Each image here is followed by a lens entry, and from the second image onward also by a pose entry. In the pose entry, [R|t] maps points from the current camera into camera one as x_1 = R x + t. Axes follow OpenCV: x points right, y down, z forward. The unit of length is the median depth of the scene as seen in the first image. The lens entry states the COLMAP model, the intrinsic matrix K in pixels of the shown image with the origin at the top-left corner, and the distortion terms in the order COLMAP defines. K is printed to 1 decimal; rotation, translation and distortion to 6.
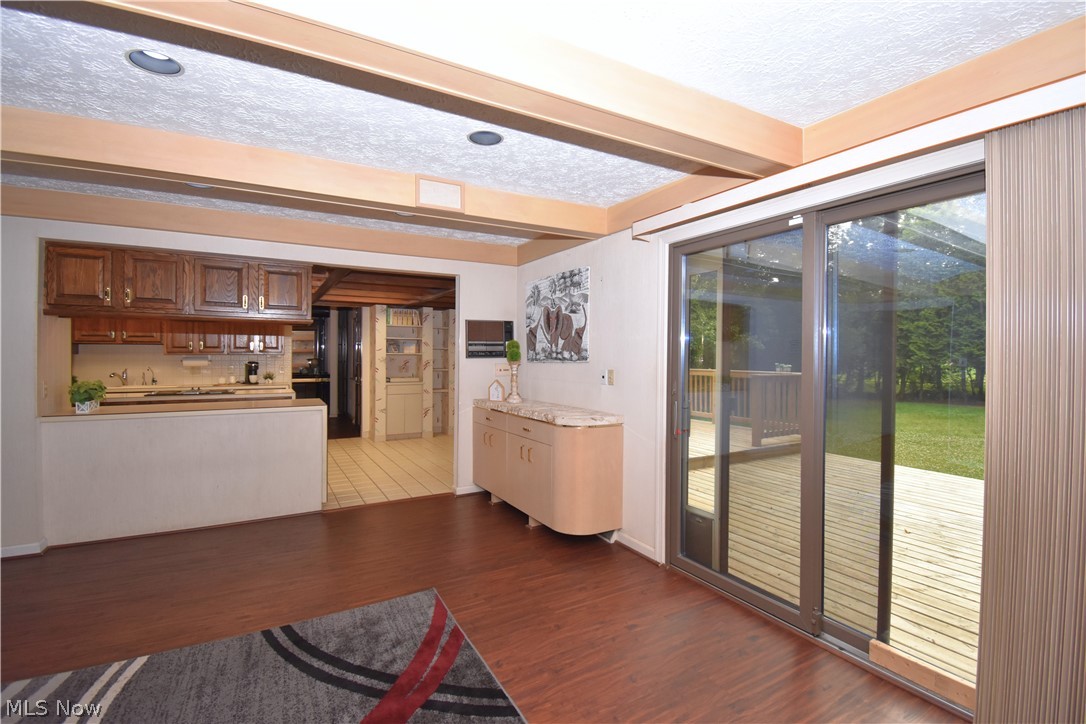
lens RADIAL K [[491.9, 0, 547.7], [0, 491.9, 360.8], [0, 0, 1]] dist [0.032157, -0.036010]
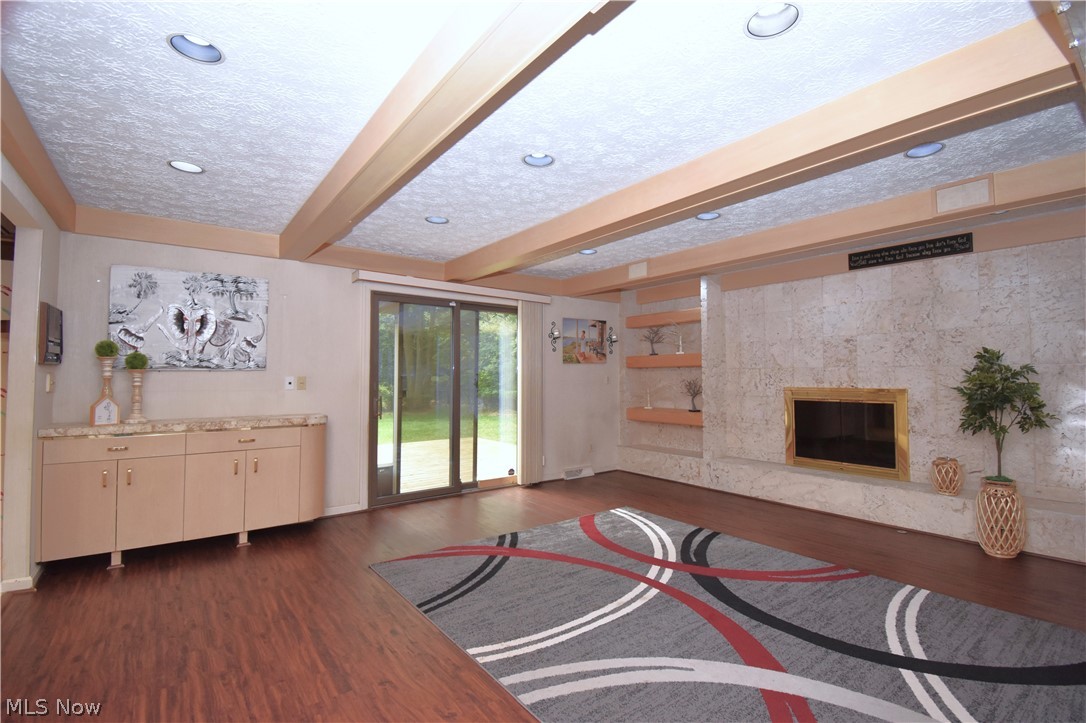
lens RADIAL K [[491.9, 0, 547.7], [0, 491.9, 360.3], [0, 0, 1]] dist [0.032157, -0.036010]
pose [[-0.122391, 0.026174, 0.992137, -1.319118], [0.007898, 0.999646, -0.025398, 0.016709], [-0.992451, 0.004727, -0.122555, 0.669831]]
